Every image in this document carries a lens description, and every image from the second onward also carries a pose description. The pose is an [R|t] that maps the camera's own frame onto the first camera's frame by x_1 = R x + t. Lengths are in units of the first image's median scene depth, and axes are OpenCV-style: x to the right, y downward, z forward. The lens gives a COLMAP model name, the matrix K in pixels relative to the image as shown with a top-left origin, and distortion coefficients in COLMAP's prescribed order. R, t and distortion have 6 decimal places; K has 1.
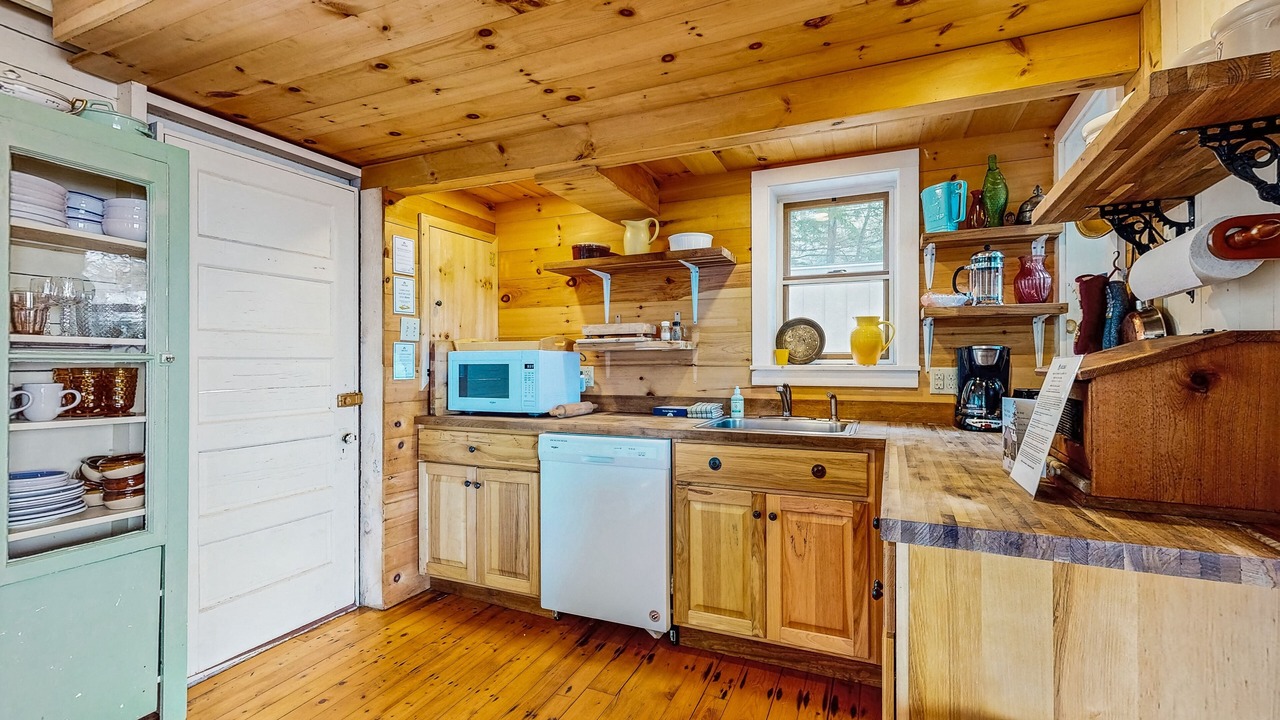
lens RADIAL K [[557.1, 0, 640.8], [0, 557.1, 362.8], [0, 0, 1]] dist [-0.001452, 0.000040]
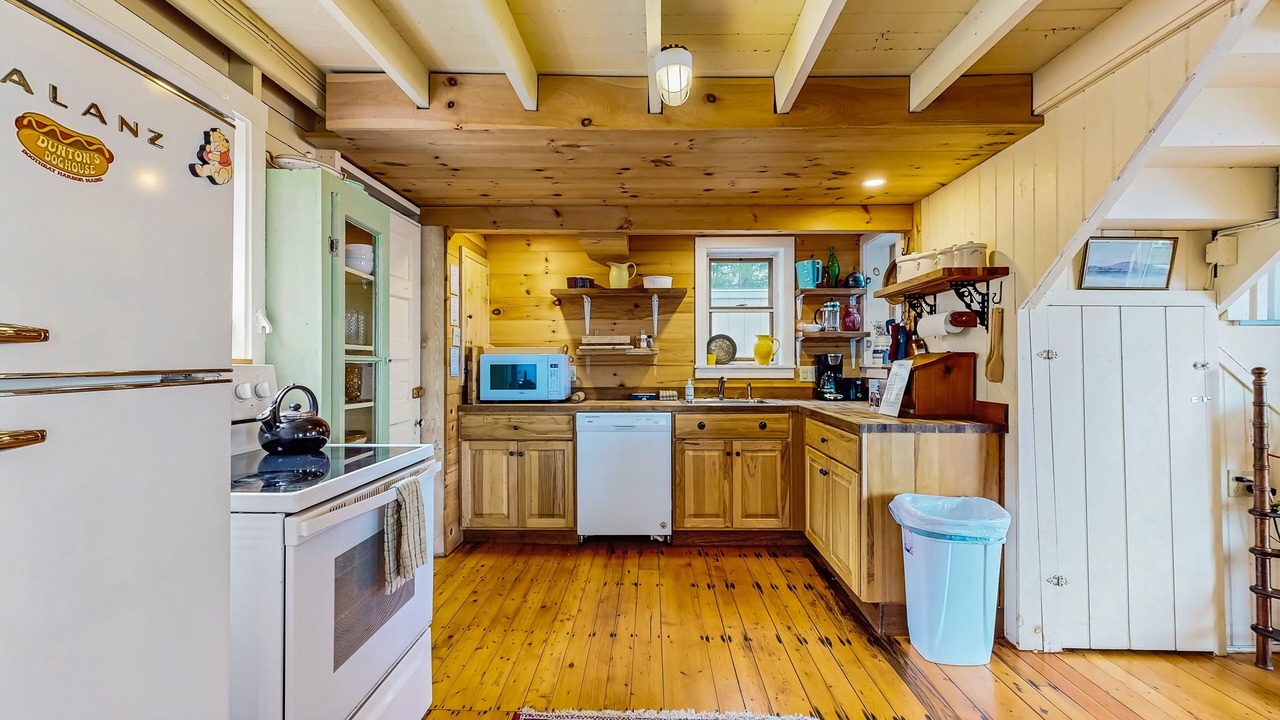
lens RADIAL K [[557.1, 0, 640.8], [0, 557.1, 362.8], [0, 0, 1]] dist [-0.001452, 0.000040]
pose [[0.922992, 0.001062, 0.384817, -0.583930], [-0.000679, 0.999999, -0.001132, 0.000032], [-0.384817, 0.000783, 0.922992, -0.384274]]
